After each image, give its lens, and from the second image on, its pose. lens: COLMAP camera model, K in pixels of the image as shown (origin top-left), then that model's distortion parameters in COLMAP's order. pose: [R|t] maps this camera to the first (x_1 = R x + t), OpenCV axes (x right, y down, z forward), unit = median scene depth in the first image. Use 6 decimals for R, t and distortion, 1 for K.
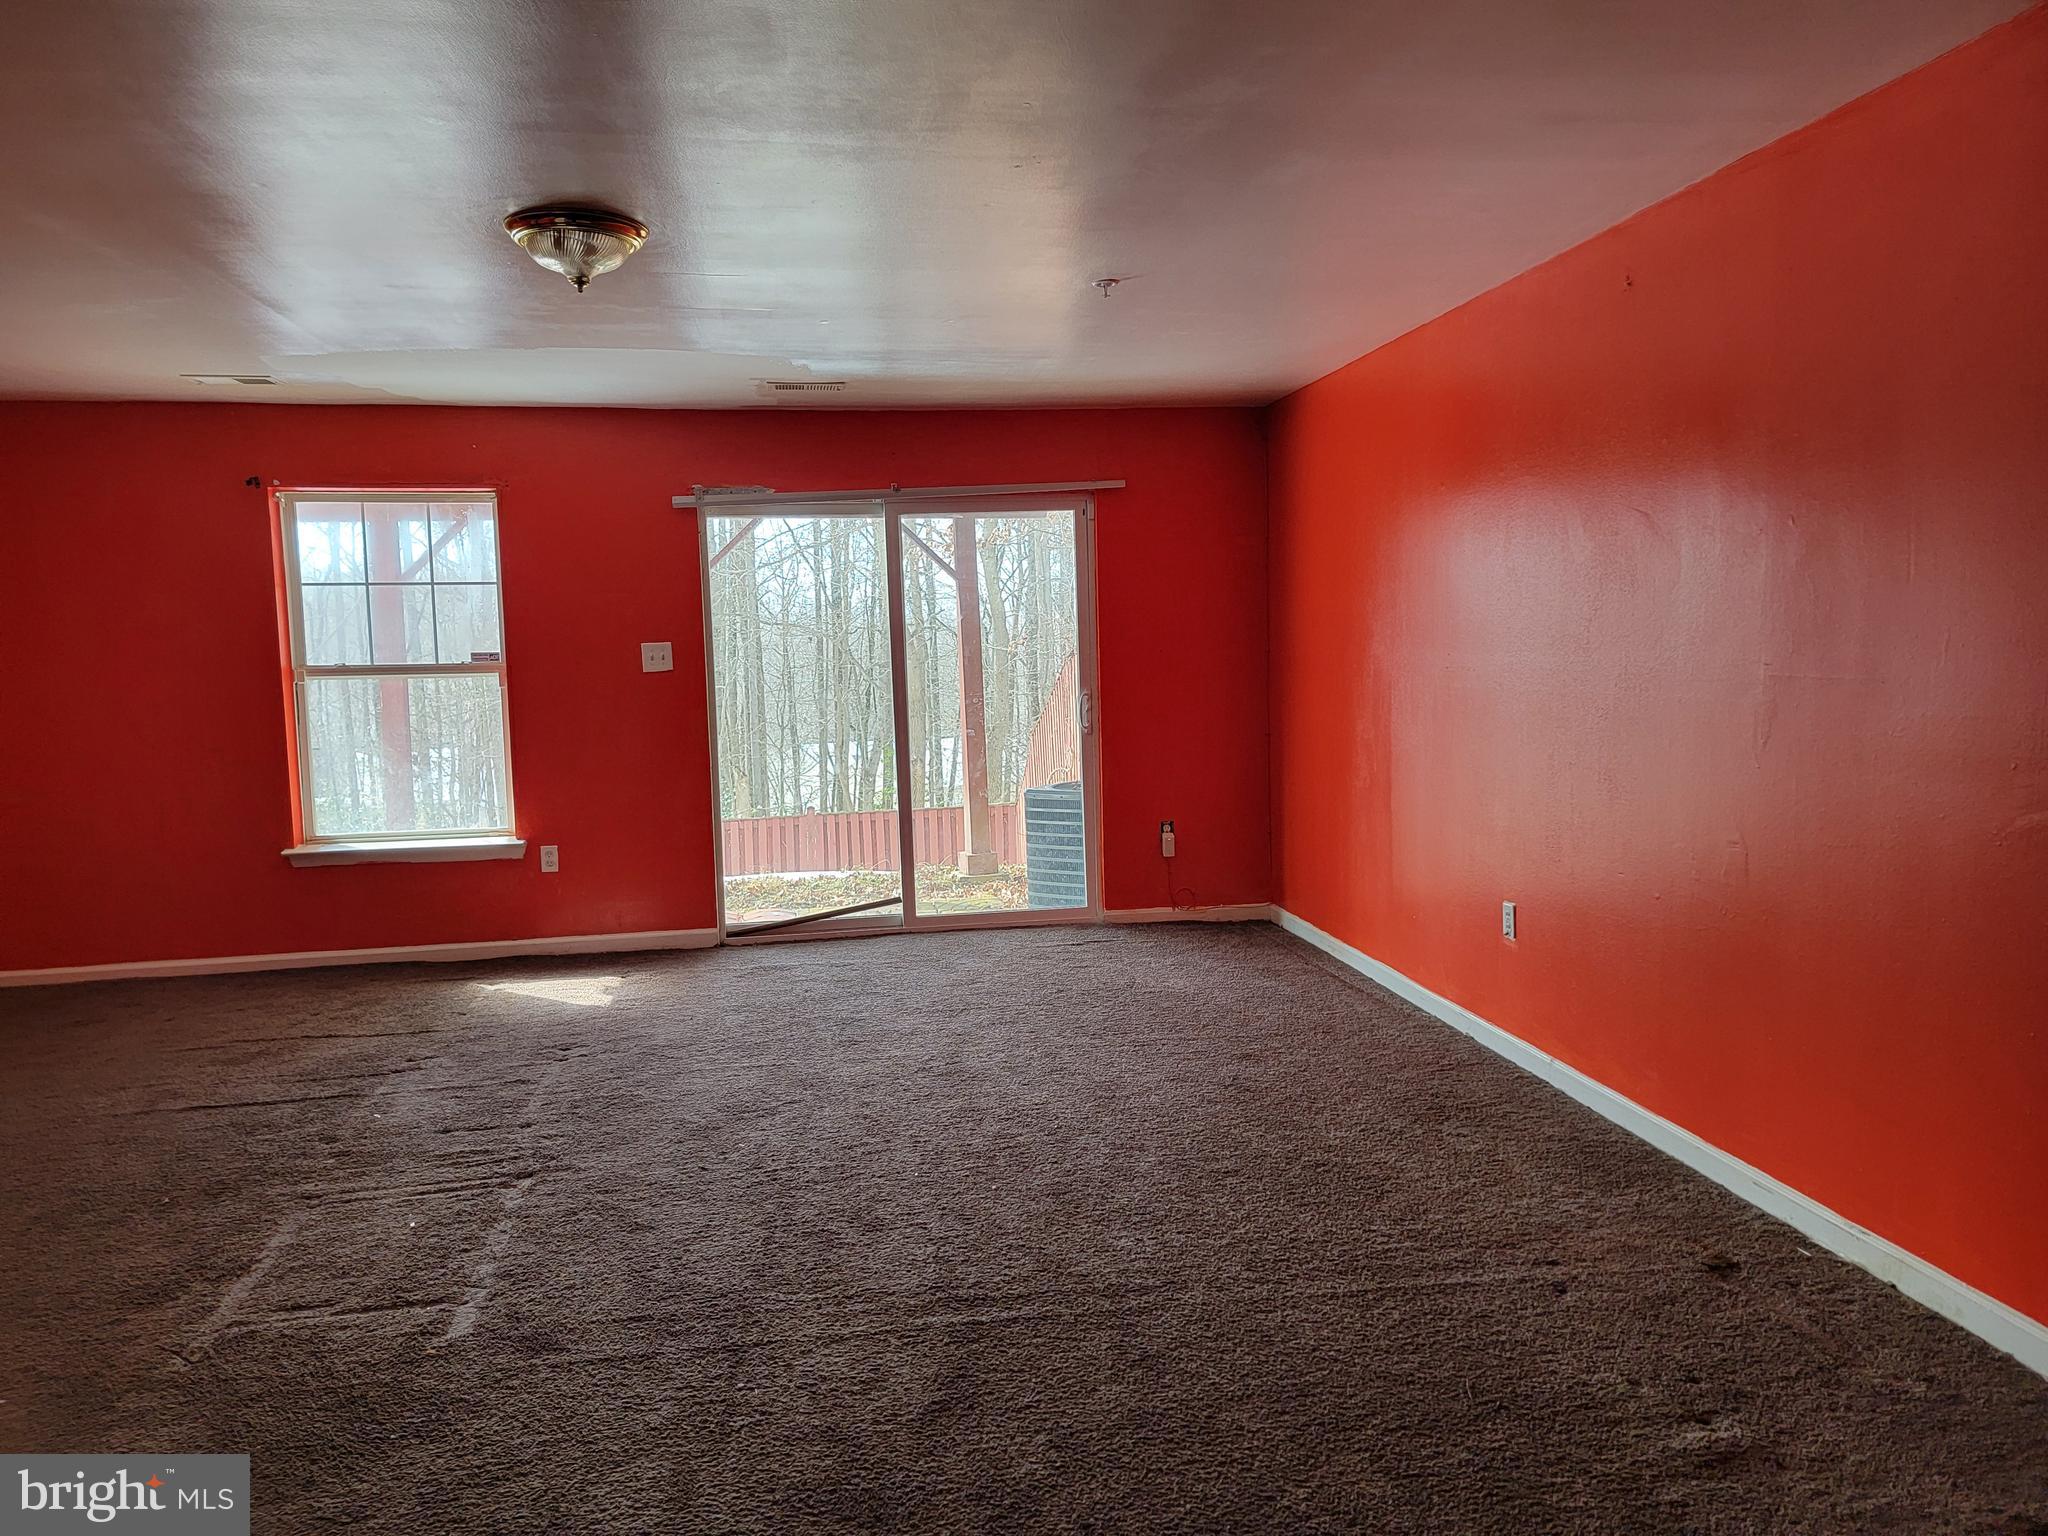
lens RADIAL K [[1426.0, 0, 1045.6], [0, 1426.0, 724.7], [0, 0, 1]] dist [0.073454, -0.044536]
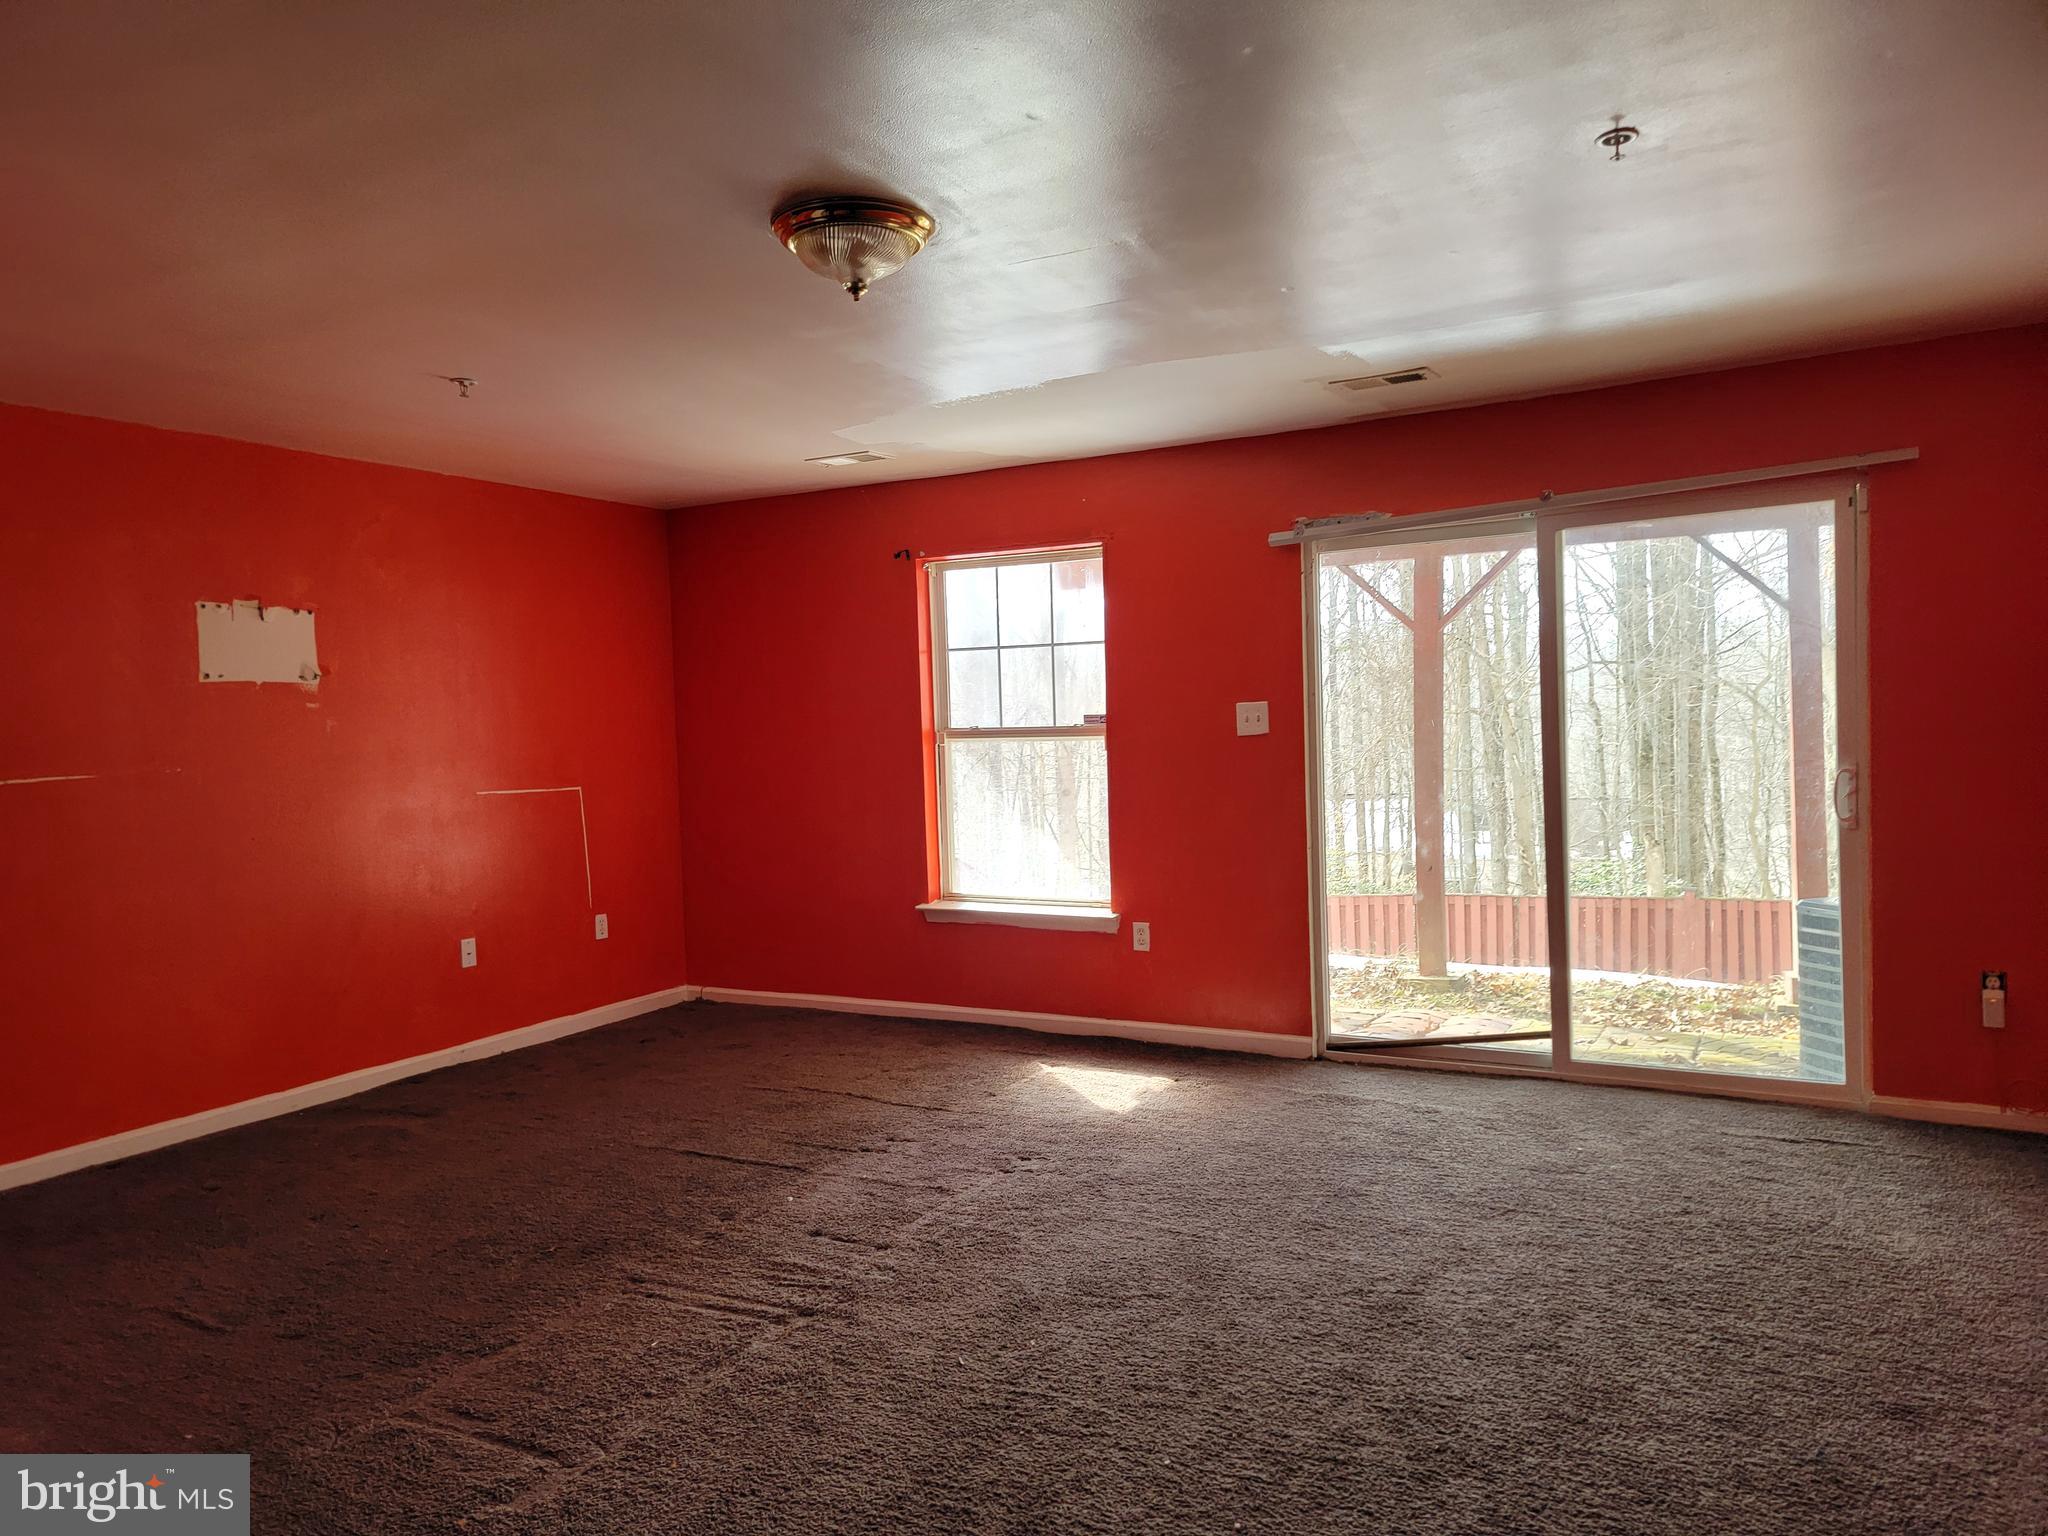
lens RADIAL K [[1426.0, 0, 1037.0], [0, 1426.0, 767.1], [0, 0, 1]] dist [0.073454, -0.044536]
pose [[0.775908, 0.021167, -0.630491, 0.183206], [-0.024785, 0.999688, 0.003060, -0.017354], [0.630360, 0.013252, 0.776190, 0.246323]]
